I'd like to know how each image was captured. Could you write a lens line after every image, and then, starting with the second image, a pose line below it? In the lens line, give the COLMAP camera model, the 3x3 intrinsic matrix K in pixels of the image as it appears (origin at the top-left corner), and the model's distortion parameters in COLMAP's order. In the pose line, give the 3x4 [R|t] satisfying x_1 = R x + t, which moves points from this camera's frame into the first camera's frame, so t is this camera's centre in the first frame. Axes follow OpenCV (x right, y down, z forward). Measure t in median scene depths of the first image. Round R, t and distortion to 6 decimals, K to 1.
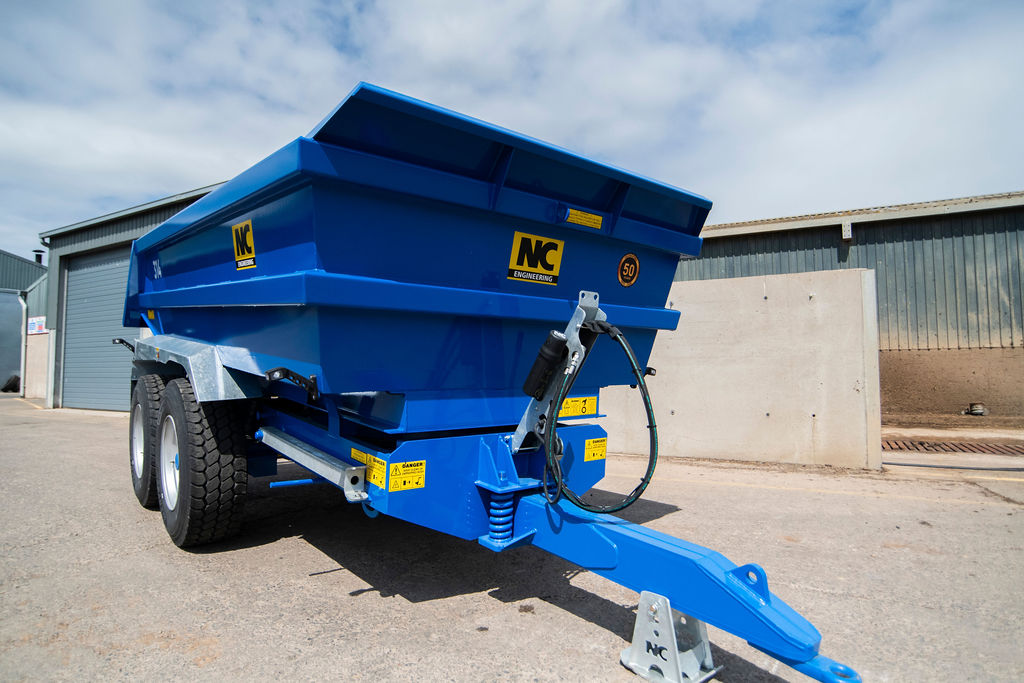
lens RADIAL K [[609.3, 0, 512.0], [0, 609.3, 341.5], [0, 0, 1]] dist [-0.073333, 0.035332]
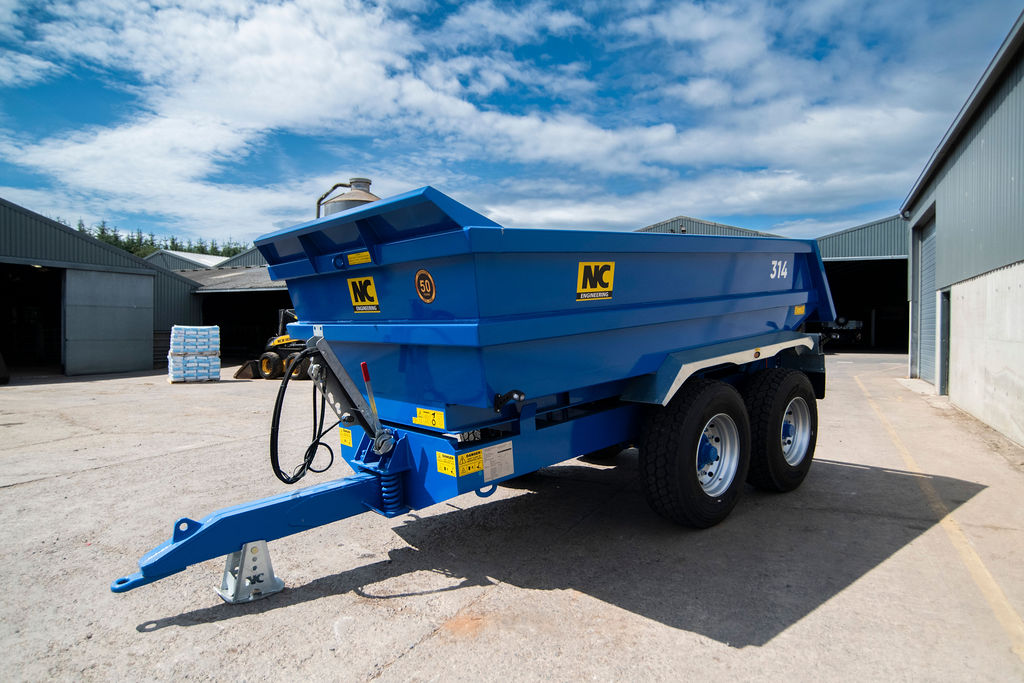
lens RADIAL K [[636.8, 0, 485.4], [0, 636.8, 346.0], [0, 0, 1]] dist [-0.044606, 0.002190]
pose [[-0.012773, 0.032336, -0.999395, 1.354222], [0.048988, 0.998297, 0.031675, -0.055868], [0.998718, -0.048554, -0.014335, 1.238452]]
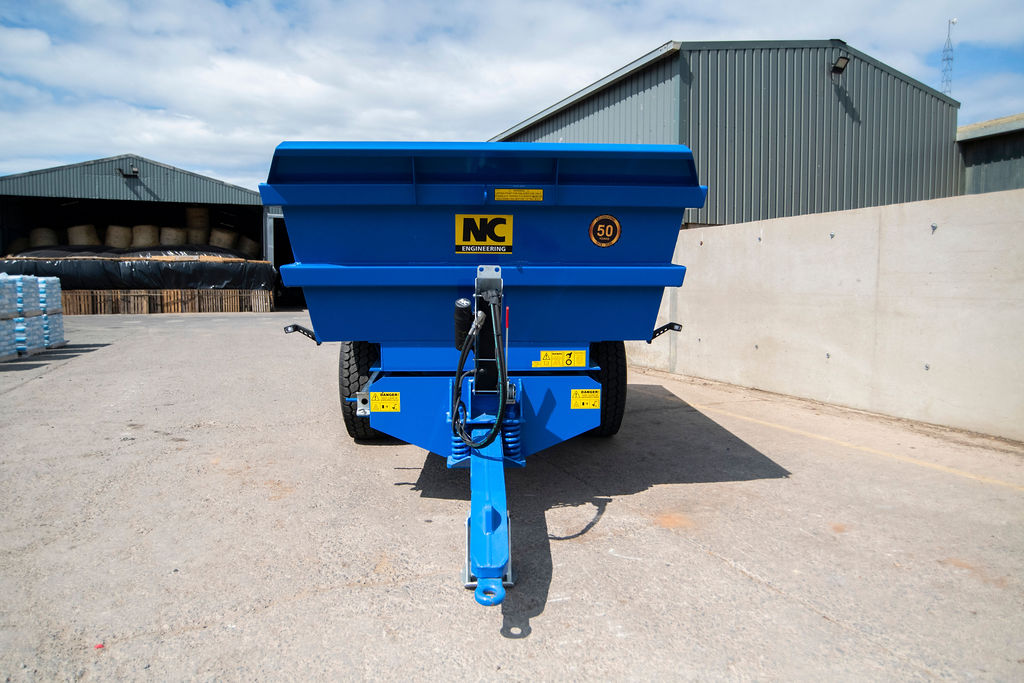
lens RADIAL K [[687.2, 0, 512.0], [0, 687.2, 341.5], [0, 0, 1]] dist [-0.050961, 0.002409]
pose [[0.786135, 0.052100, -0.615856, 0.888968], [0.027642, 0.992480, 0.119247, -0.083438], [0.617437, -0.110768, 0.778782, -0.025795]]
